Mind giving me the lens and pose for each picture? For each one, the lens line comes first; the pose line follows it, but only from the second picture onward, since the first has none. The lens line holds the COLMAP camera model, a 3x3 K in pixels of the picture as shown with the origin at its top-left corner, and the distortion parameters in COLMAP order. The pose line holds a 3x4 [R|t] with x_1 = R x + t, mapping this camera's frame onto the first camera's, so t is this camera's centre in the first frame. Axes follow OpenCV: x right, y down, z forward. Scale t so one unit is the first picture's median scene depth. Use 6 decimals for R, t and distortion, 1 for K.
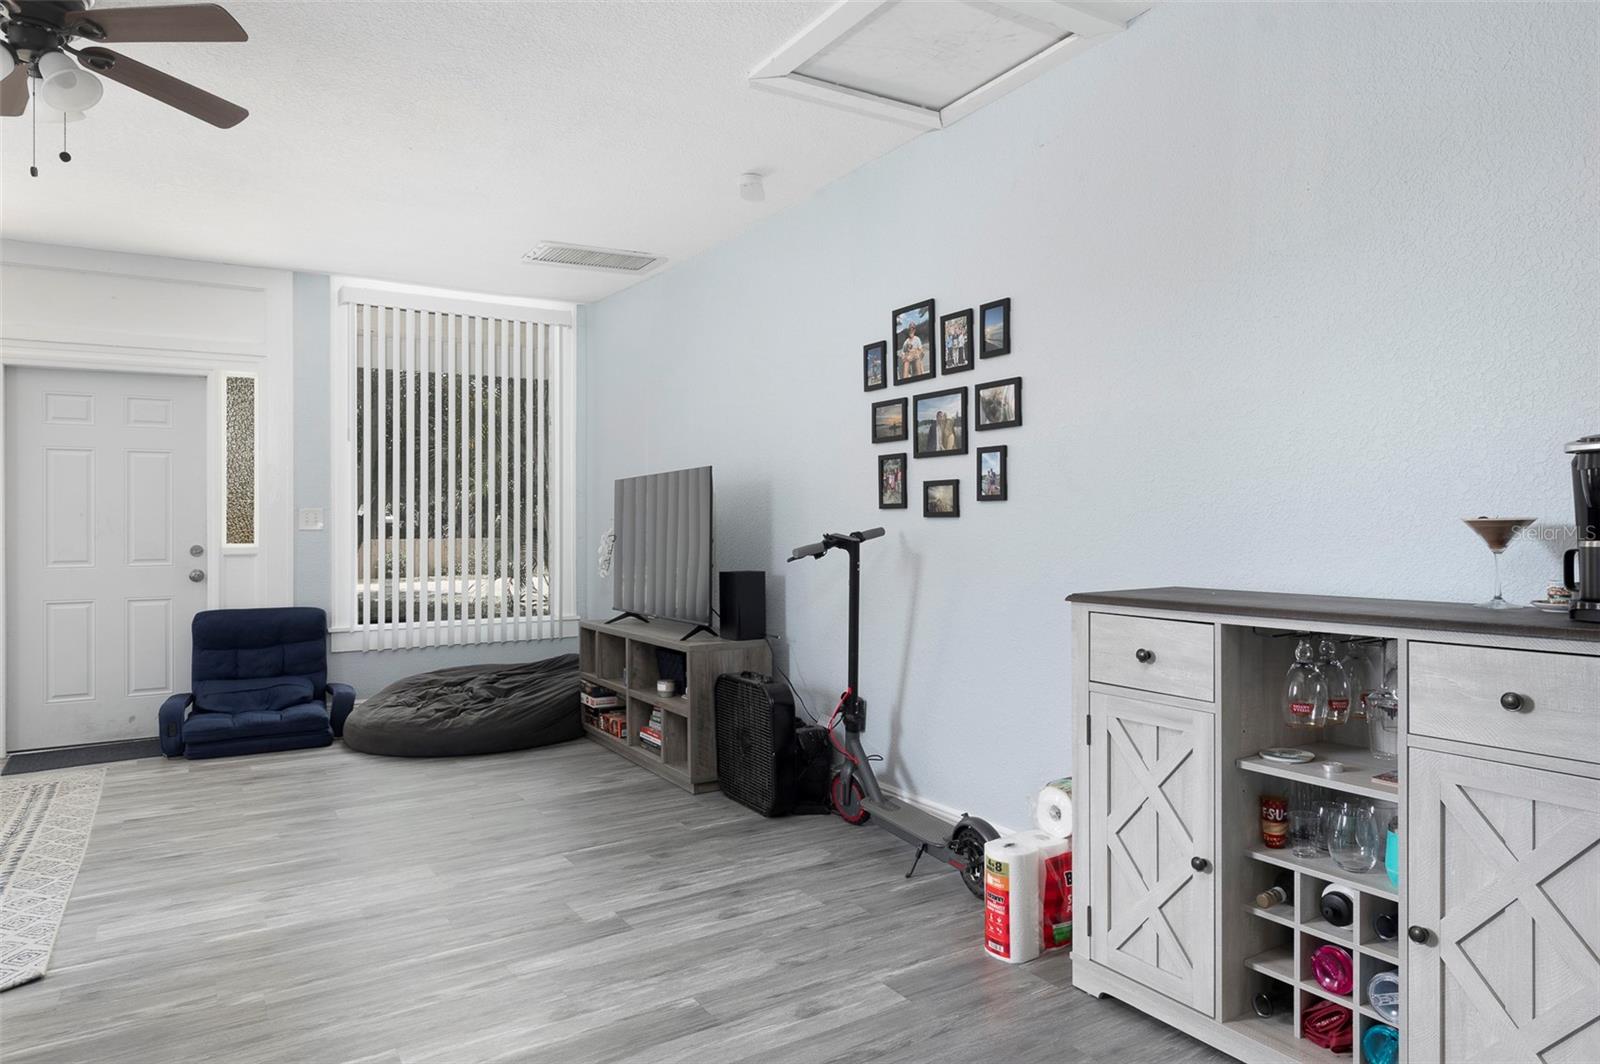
lens RADIAL K [[980.3, 0, 799.0], [0, 980.3, 517.6], [0, 0, 1]] dist [0.002298, -0.000597]
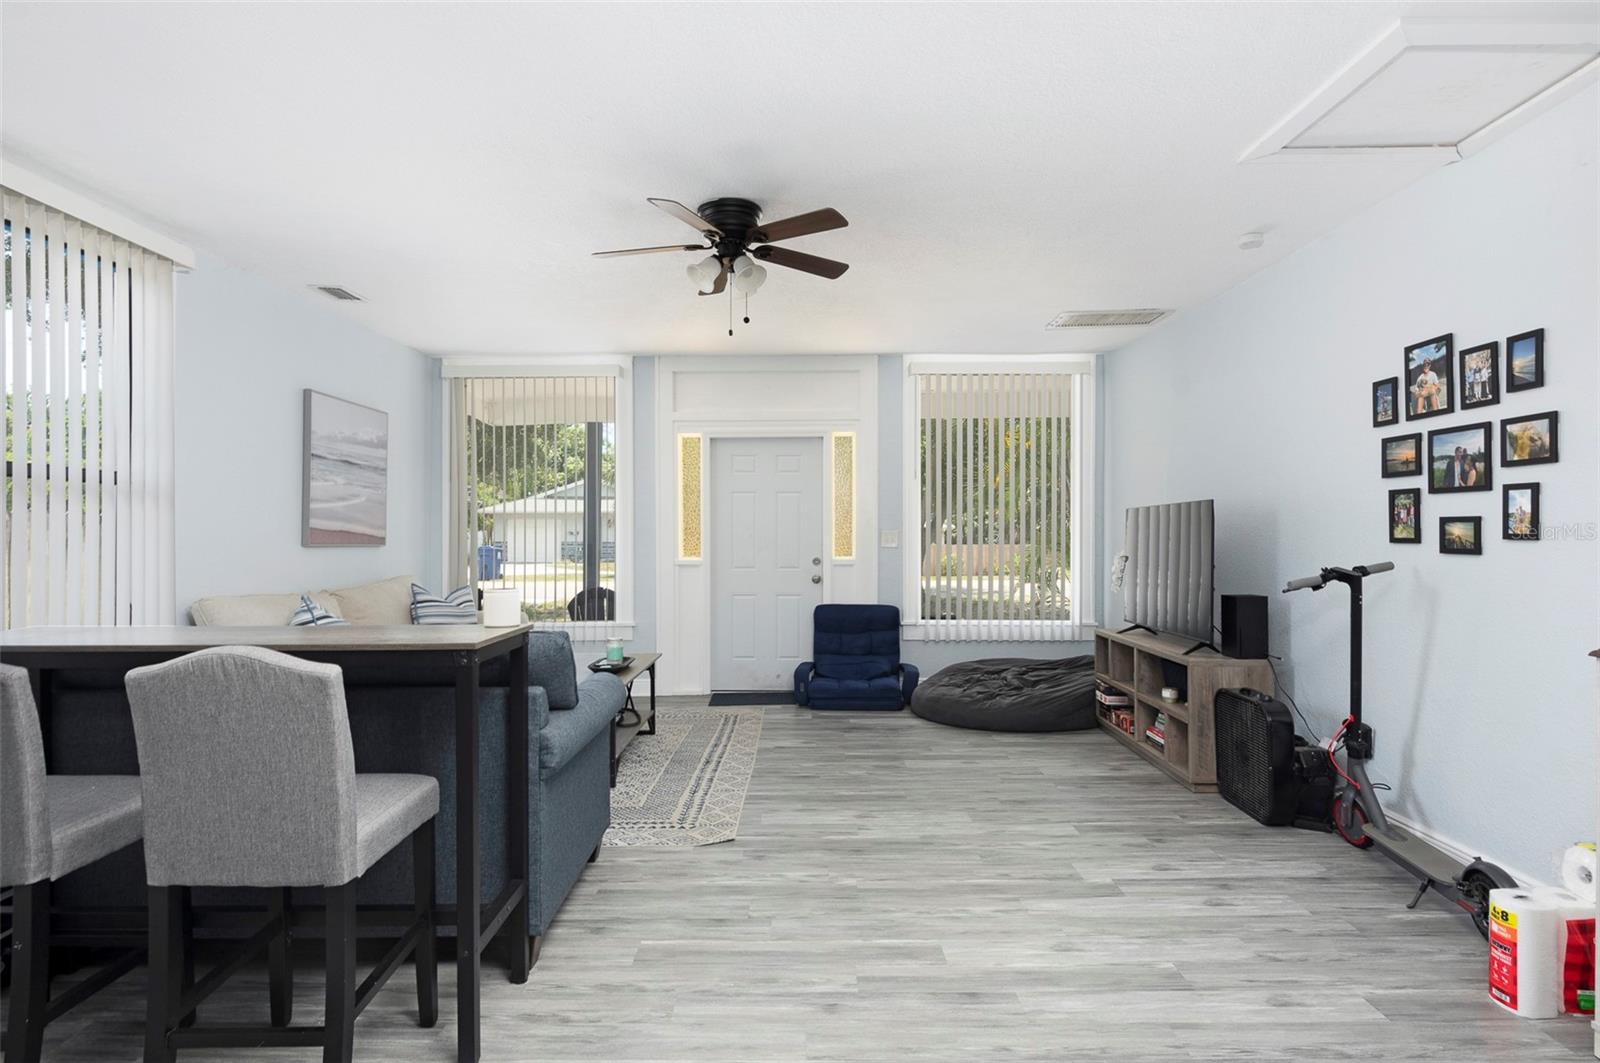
lens RADIAL K [[868.0, 0, 811.1], [0, 868.0, 525.4], [0, 0, 1]] dist [-0.001685, -0.001378]
pose [[0.849685, 0.003358, -0.527280, 0.050307], [-0.001572, 0.999991, 0.003835, -0.031787], [0.527289, -0.002429, 0.849683, -0.087230]]
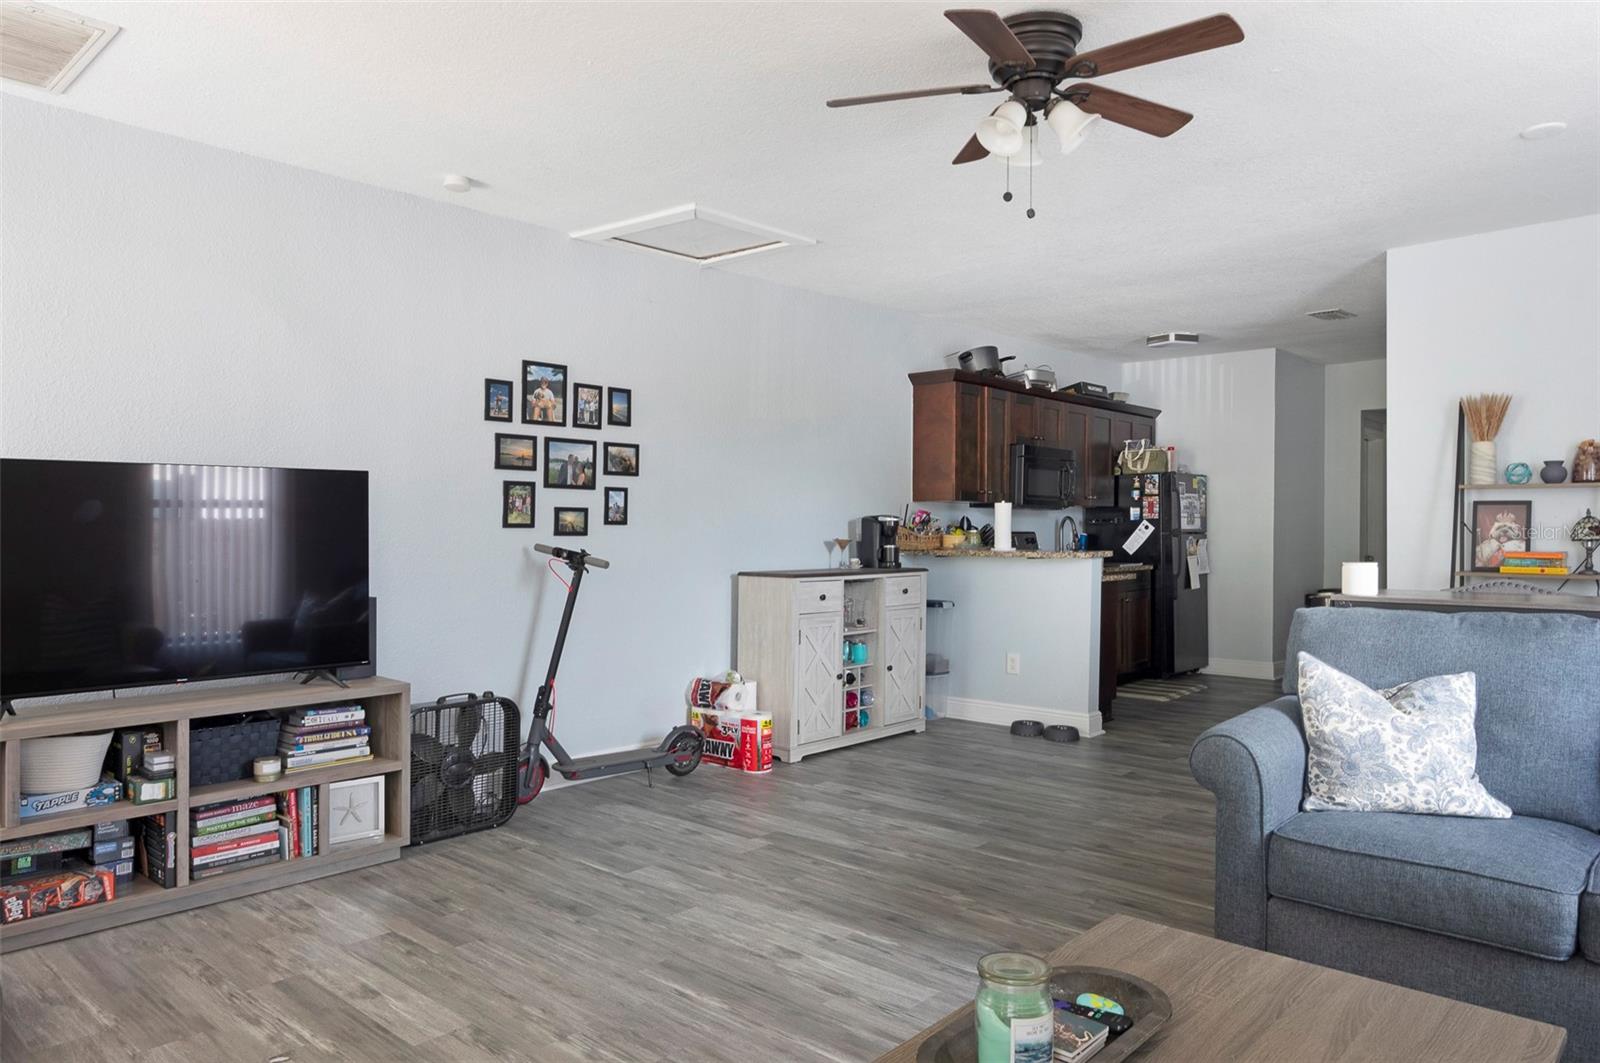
lens RADIAL K [[1039.3, 0, 785.6], [0, 1039.3, 527.8], [0, 0, 1]] dist [0.003932, 0.001605]
pose [[-0.257060, 0.013953, 0.966295, -1.271790], [-0.004914, 0.999864, -0.015745, 0.009430], [-0.966383, -0.008796, -0.256957, 1.087923]]
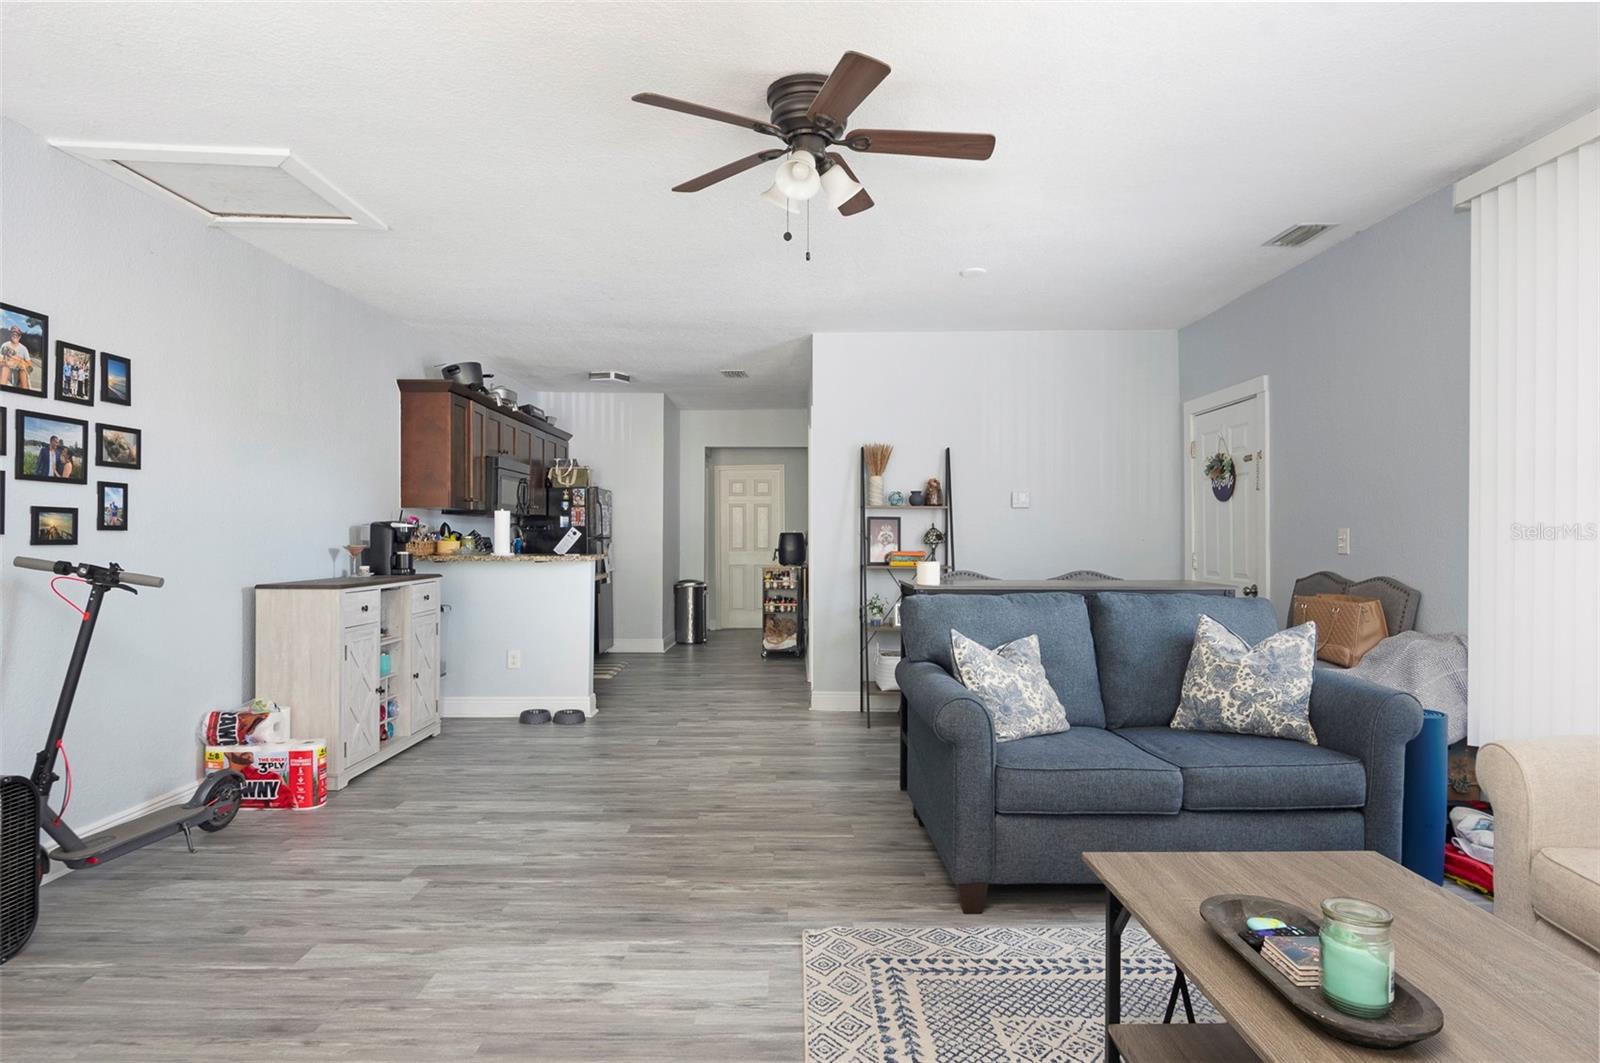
lens RADIAL K [[868.0, 0, 784.5], [0, 868.0, 546.7], [0, 0, 1]] dist [-0.001685, -0.001378]
pose [[-0.841981, 0.003104, 0.539498, -0.937276], [0.004184, 0.999991, 0.000776, 0.003741], [-0.539491, 0.002911, -0.841987, 1.344485]]
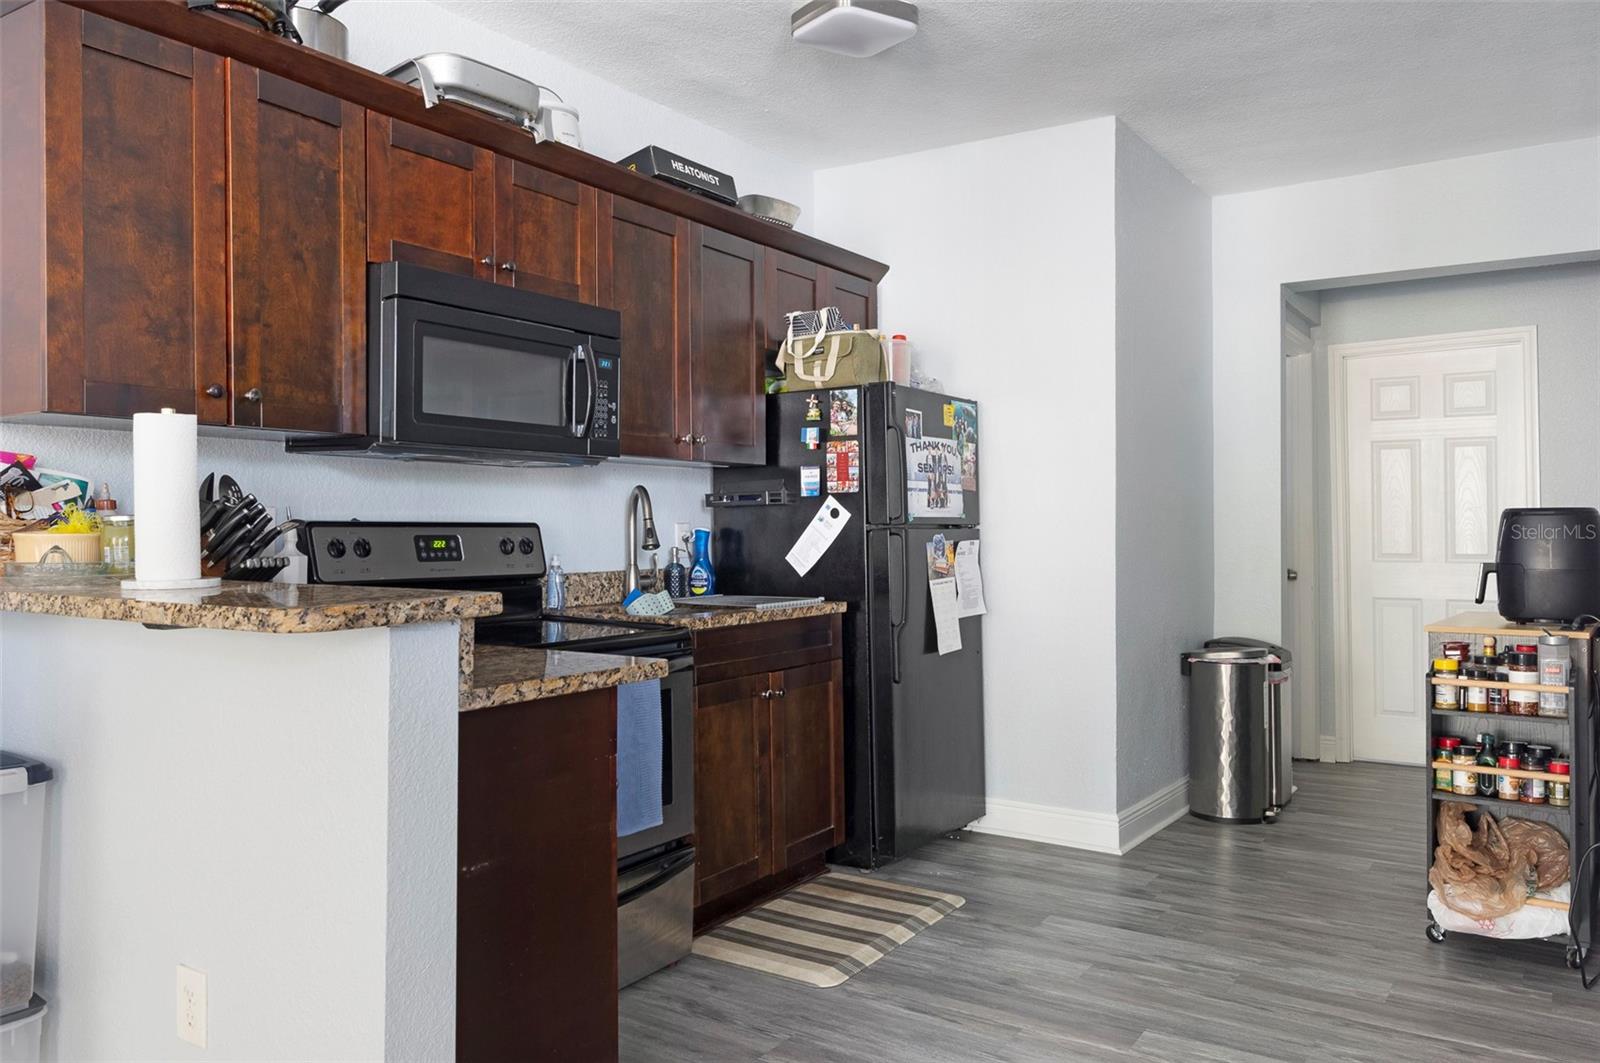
lens RADIAL K [[1223.0, 0, 784.6], [0, 1223.0, 508.8], [0, 0, 1]] dist [0.021786, -0.024918]
pose [[-0.419181, 0.023562, 0.907597, -0.269800], [-0.004017, 0.999605, -0.027806, -0.004105], [-0.907894, -0.015302, -0.418921, 0.239332]]
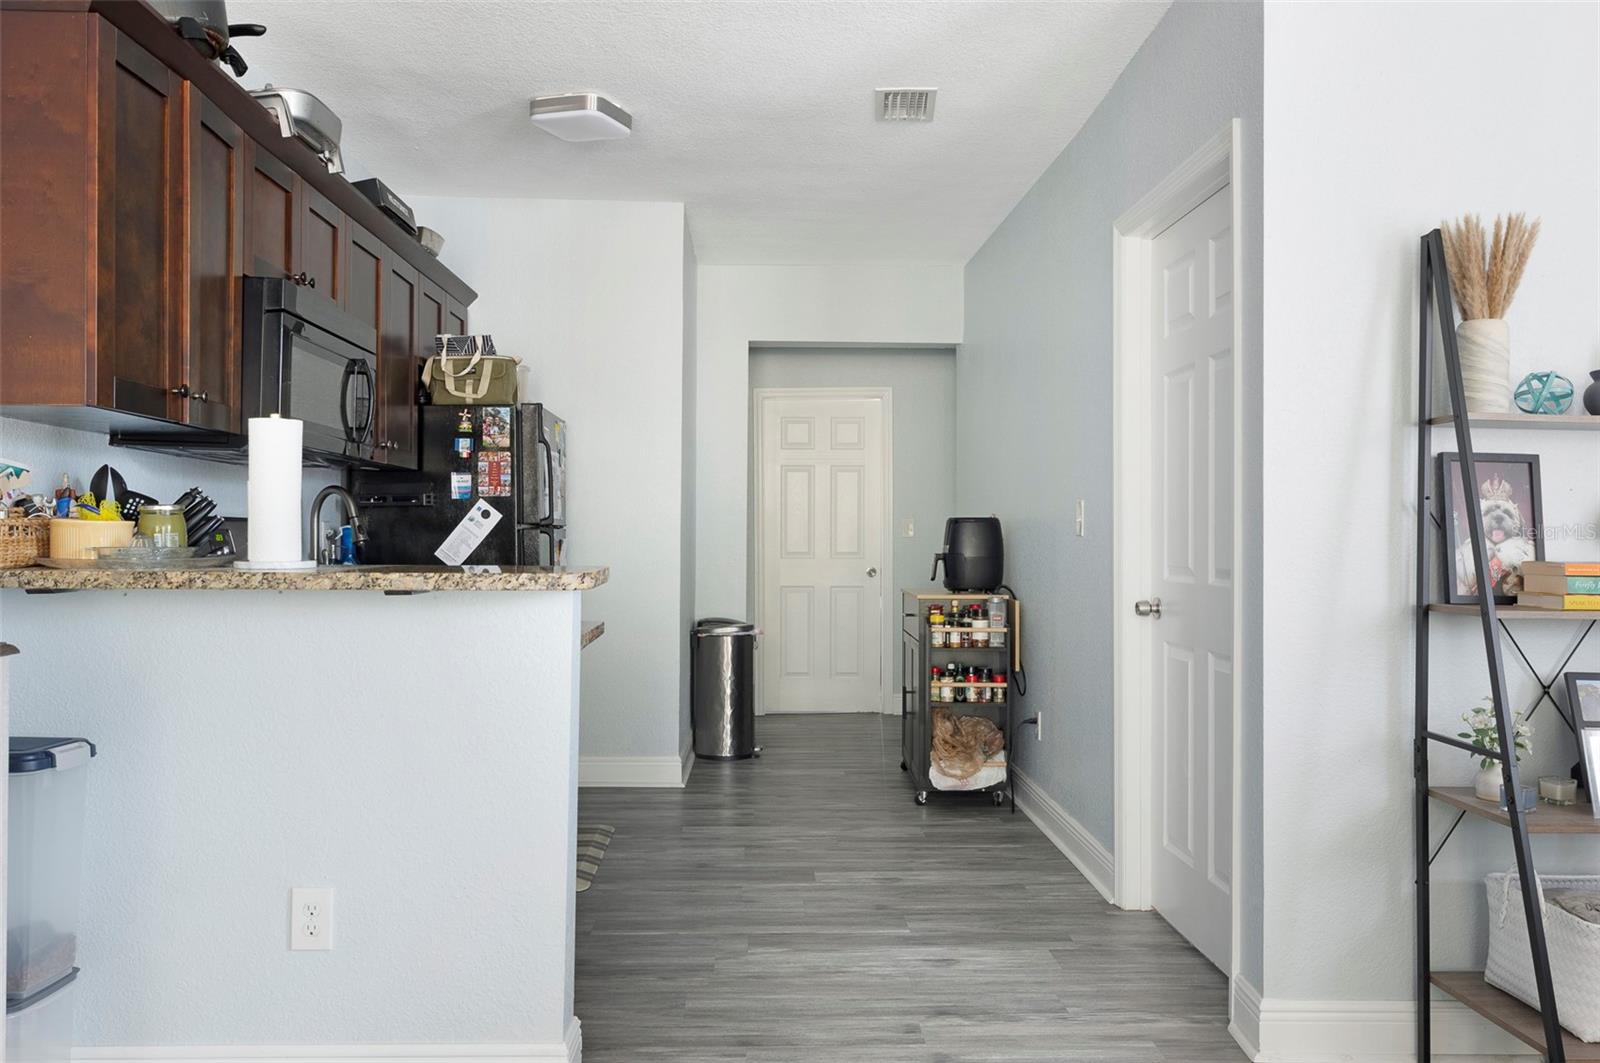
lens RADIAL K [[1223.0, 0, 800.6], [0, 1223.0, 540.7], [0, 0, 1]] dist [0.021786, -0.024918]
pose [[-0.863502, 0.004215, 0.504328, -0.209193], [-0.000575, 0.999956, -0.009341, 0.009306], [-0.504346, -0.008356, -0.863461, 0.698816]]
